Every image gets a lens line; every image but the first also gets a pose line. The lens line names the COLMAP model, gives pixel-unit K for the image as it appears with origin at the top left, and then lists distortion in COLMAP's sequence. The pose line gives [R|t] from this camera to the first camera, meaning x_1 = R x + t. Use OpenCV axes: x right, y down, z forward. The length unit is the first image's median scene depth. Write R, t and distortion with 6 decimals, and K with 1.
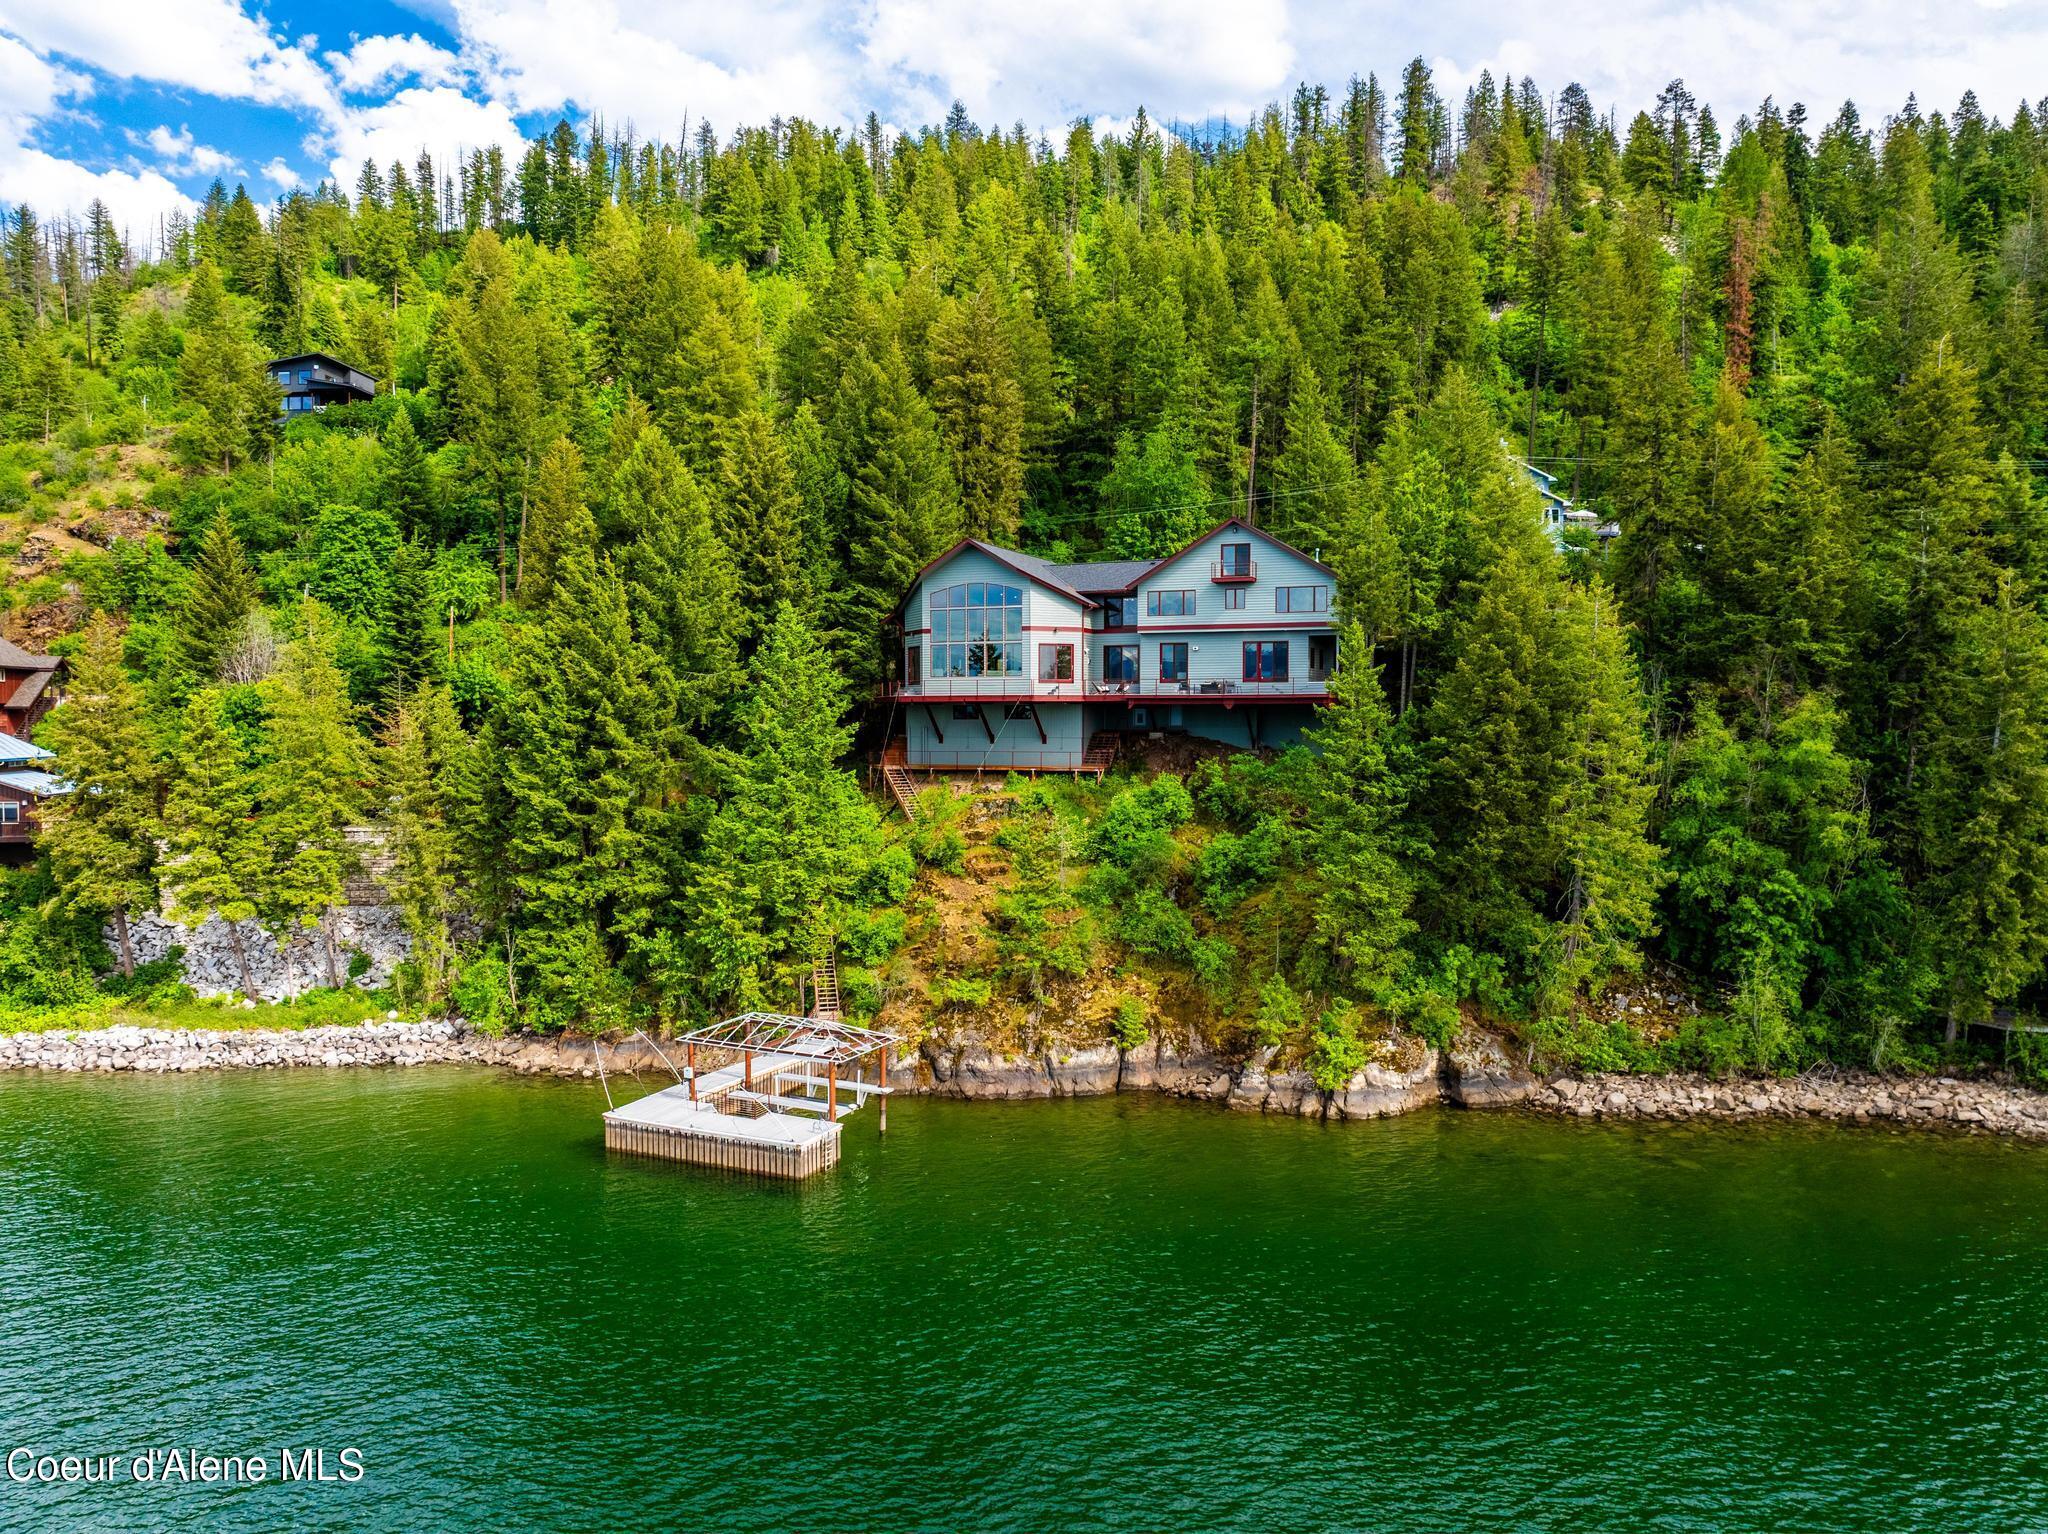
lens RADIAL K [[1443.4, 0, 1031.0], [0, 1443.4, 761.9], [0, 0, 1]] dist [-0.038057, 0.001408]
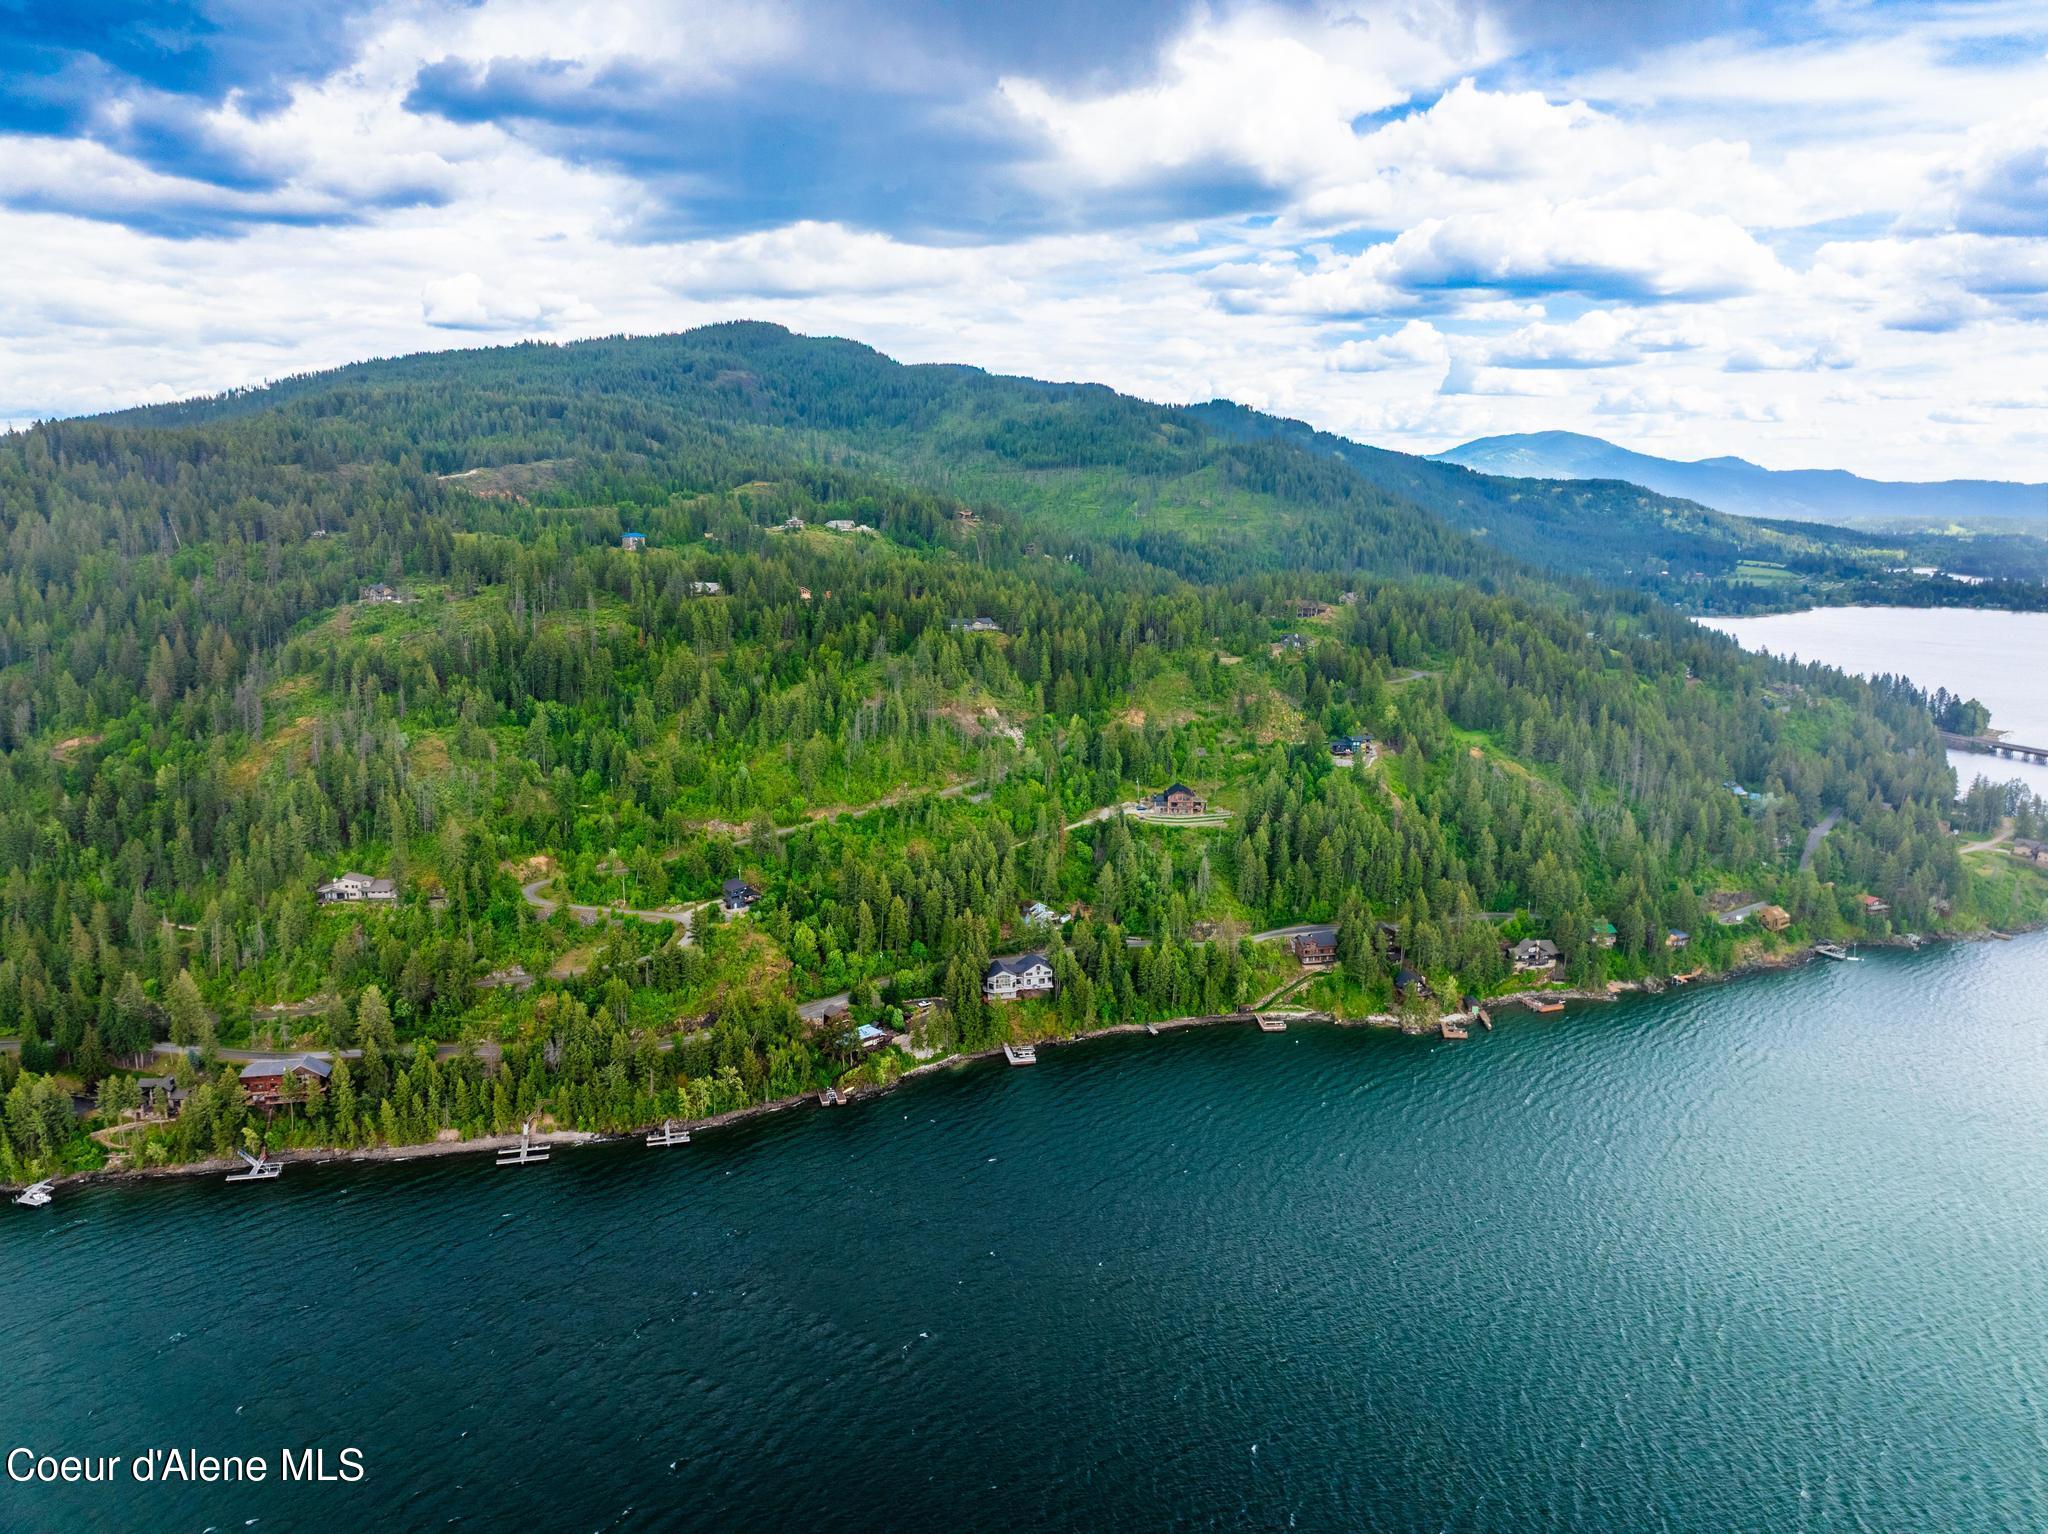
lens RADIAL K [[1439.5, 0, 1024.0], [0, 1439.5, 772.2], [0, 0, 1]] dist [-0.042622, 0.004115]
pose [[0.819321, -0.109610, 0.562759, -4.104323], [0.018057, 0.986001, 0.165756, -2.450824], [-0.573050, -0.125646, 0.809831, -4.951054]]
